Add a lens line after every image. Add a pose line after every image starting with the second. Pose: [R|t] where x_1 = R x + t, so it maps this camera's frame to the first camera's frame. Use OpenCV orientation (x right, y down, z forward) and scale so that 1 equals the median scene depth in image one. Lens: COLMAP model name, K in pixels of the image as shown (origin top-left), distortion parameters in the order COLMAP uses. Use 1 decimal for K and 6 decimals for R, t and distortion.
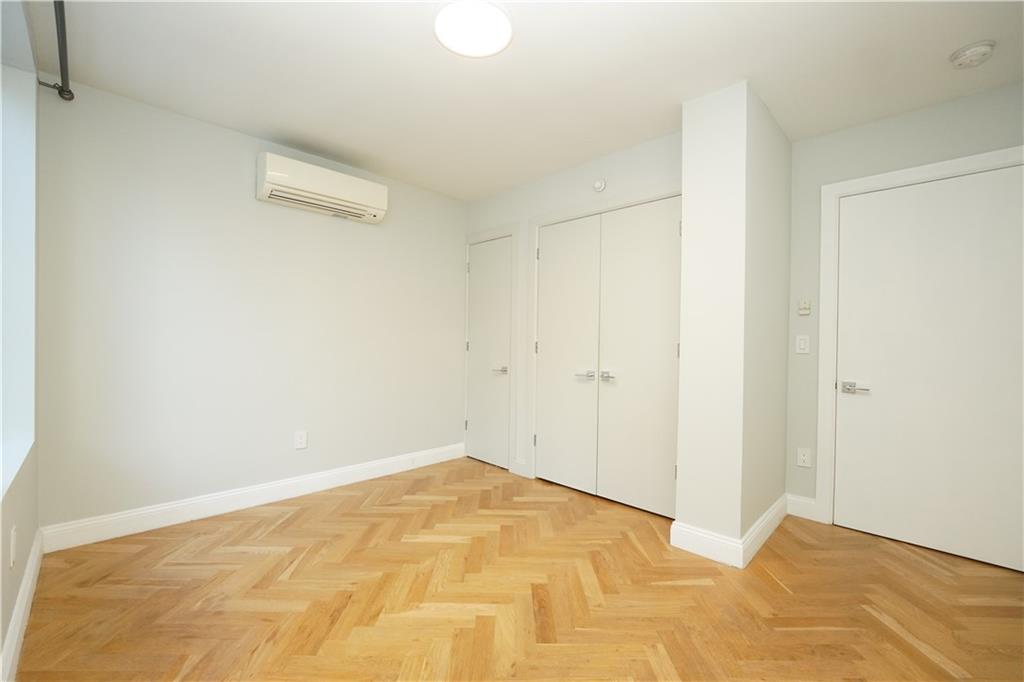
lens RADIAL K [[423.0, 0, 510.4], [0, 423.0, 342.5], [0, 0, 1]] dist [-0.018802, 0.004096]
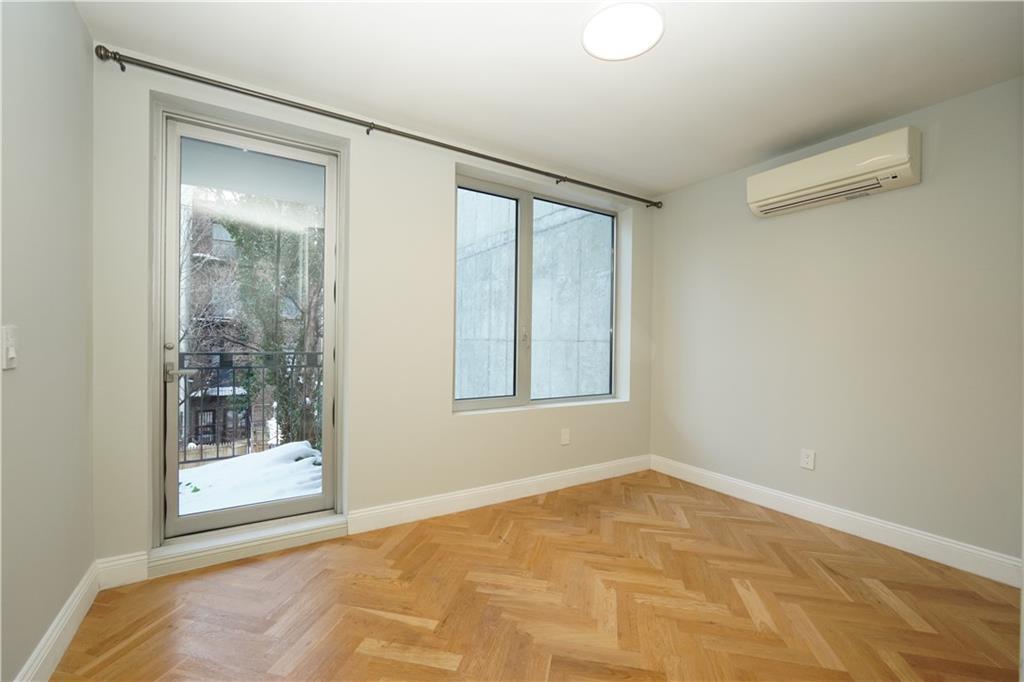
lens RADIAL K [[423.0, 0, 511.8], [0, 423.0, 344.5], [0, 0, 1]] dist [-0.018802, 0.004096]
pose [[-0.213455, -0.009846, -0.976903, 0.674475], [-0.021462, 0.999755, -0.005387, 0.000726], [0.976717, 0.019817, -0.213614, 0.709148]]
